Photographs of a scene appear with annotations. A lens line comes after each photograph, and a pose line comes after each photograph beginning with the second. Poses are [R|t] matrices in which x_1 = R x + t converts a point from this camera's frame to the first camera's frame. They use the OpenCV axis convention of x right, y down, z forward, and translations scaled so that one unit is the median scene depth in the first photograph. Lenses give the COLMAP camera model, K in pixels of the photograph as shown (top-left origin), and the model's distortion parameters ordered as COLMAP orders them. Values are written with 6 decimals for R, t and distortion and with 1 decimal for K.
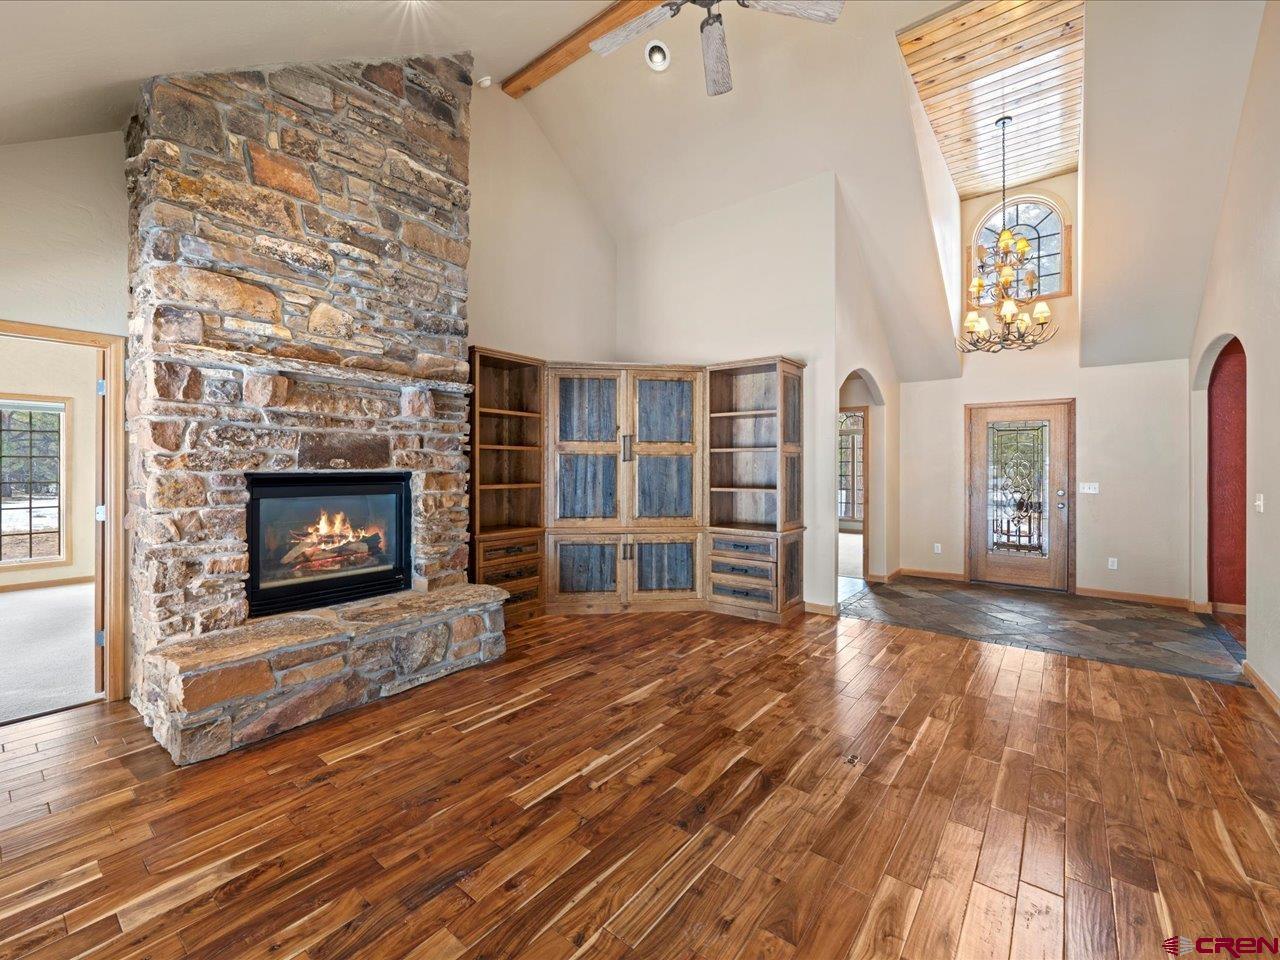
lens RADIAL K [[545.7, 0, 639.7], [0, 545.7, 462.8], [0, 0, 1]] dist [-0.000884, -0.000802]
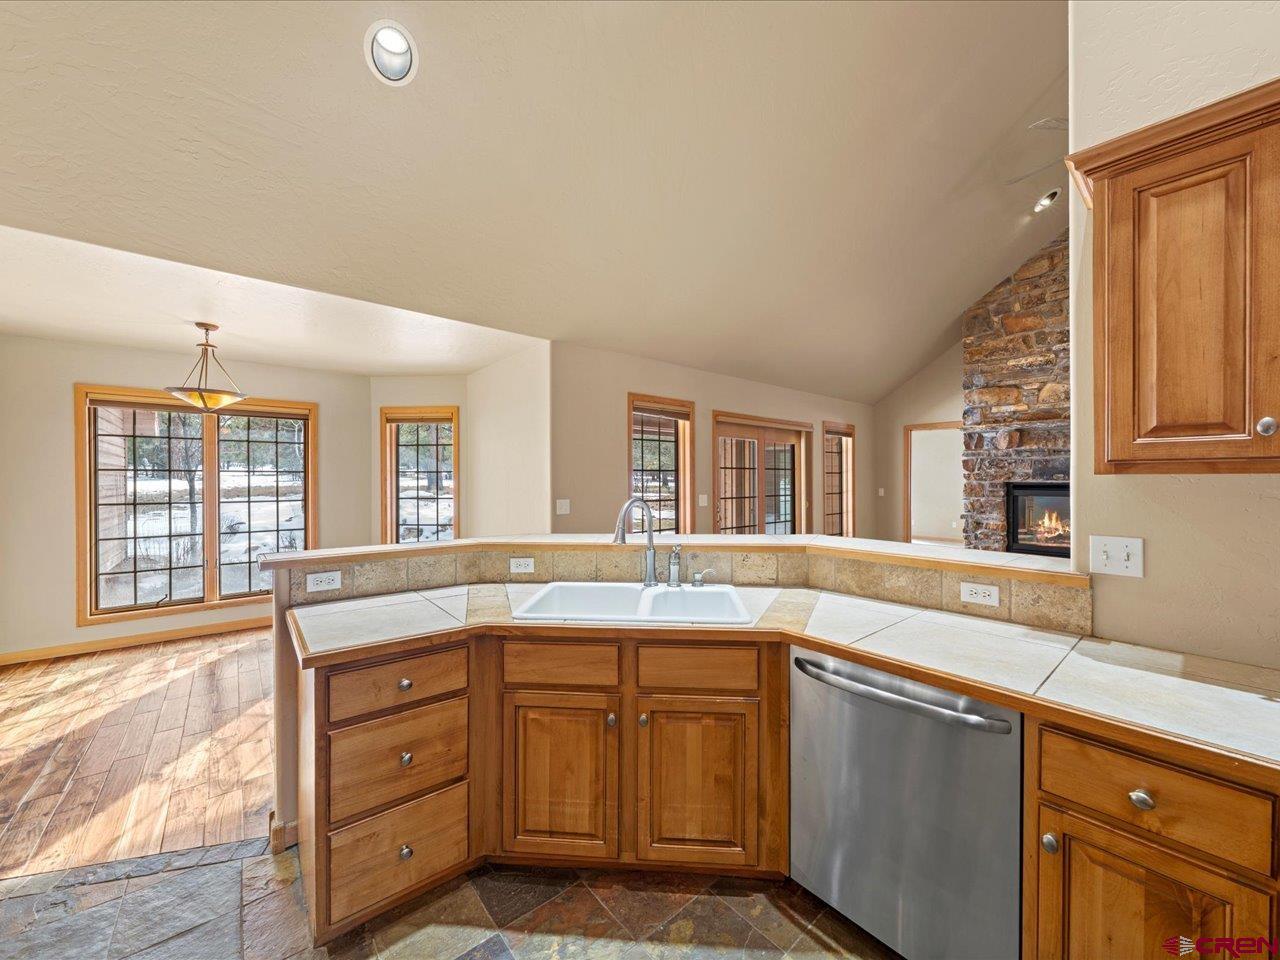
lens RADIAL K [[502.3, 0, 632.6], [0, 502.3, 486.2], [0, 0, 1]] dist [-0.004311, 0.000359]
pose [[-0.199043, 0.007837, -0.979959, 1.181687], [0.006049, 0.999959, 0.006769, 0.011401], [0.979972, -0.004581, -0.199083, 0.027176]]
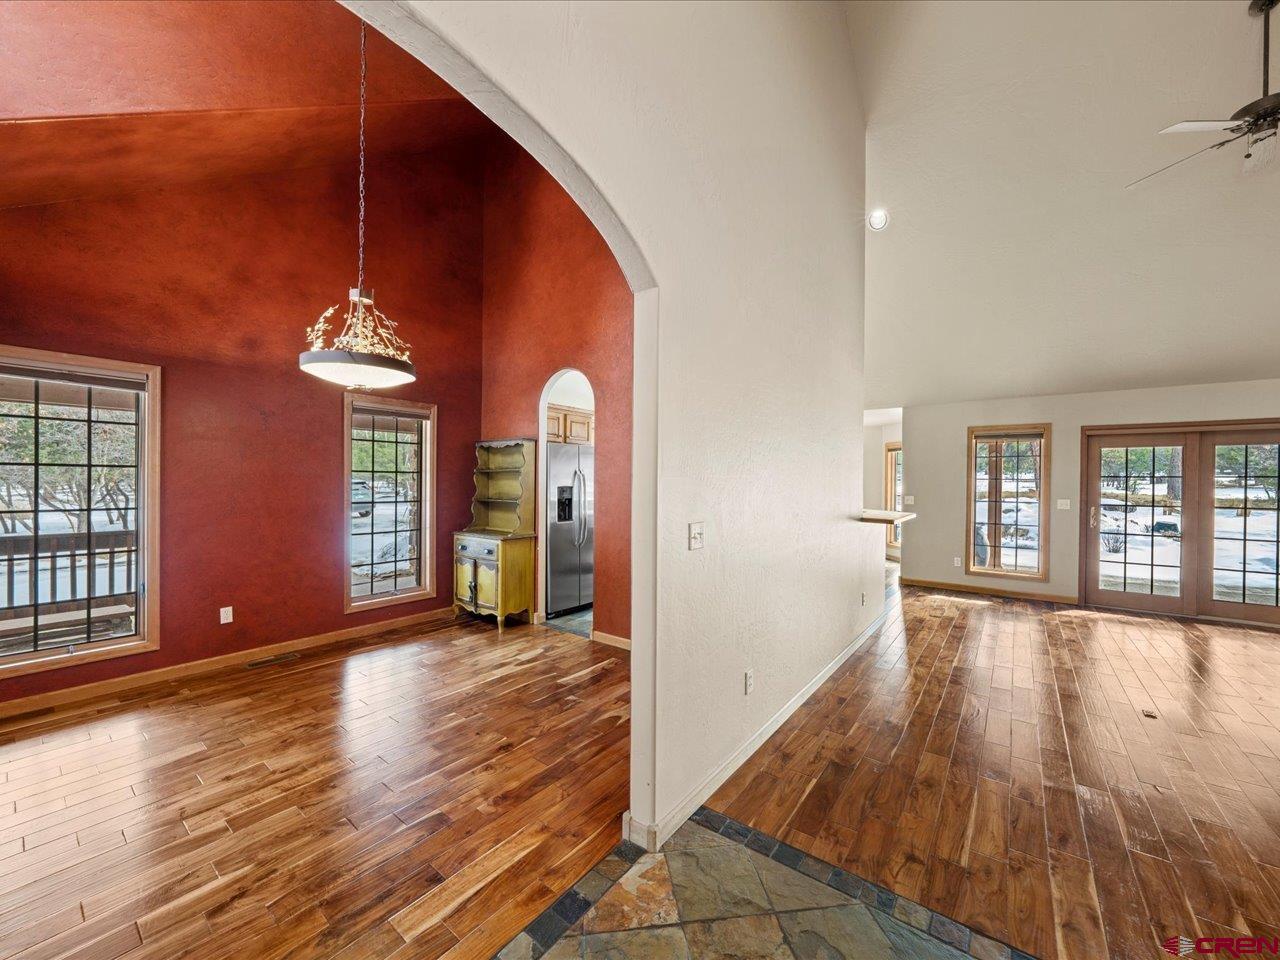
lens RADIAL K [[508.3, 0, 622.2], [0, 508.3, 488.4], [0, 0, 1]] dist [-0.003506, -0.000249]
pose [[-0.999752, -0.014287, -0.017110, 1.260171], [-0.014416, 0.999868, 0.007456, 0.017484], [0.017001, 0.007701, -0.999826, 1.624444]]
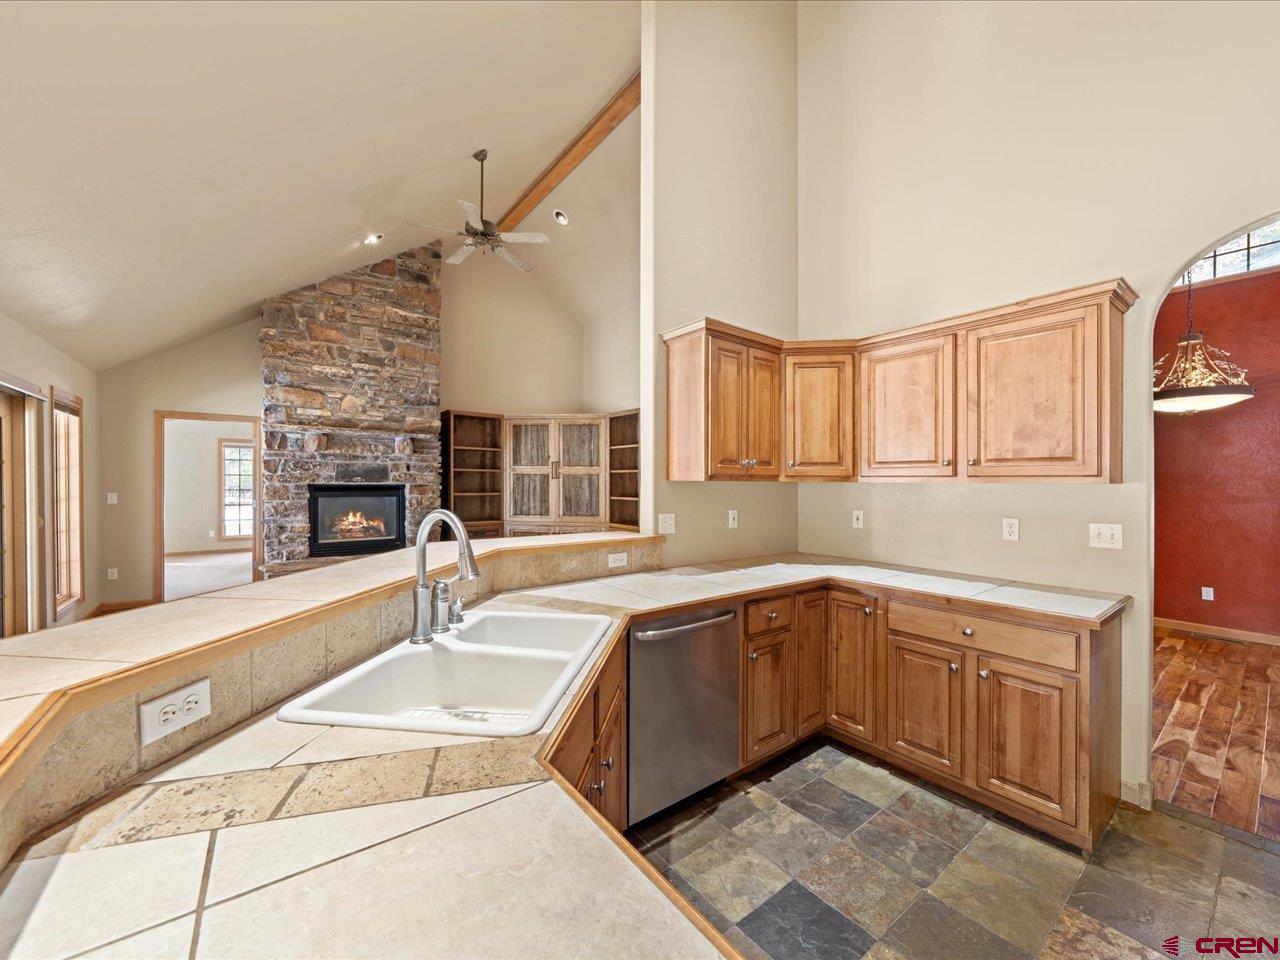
lens RADIAL K [[508.3, 0, 653.5], [0, 508.3, 484.2], [0, 0, 1]] dist [-0.003506, -0.000249]
pose [[0.972623, 0.000782, -0.232388, 0.838794], [0.000325, 0.999989, 0.004726, 0.008862], [0.232389, -0.004672, 0.972612, -0.465113]]
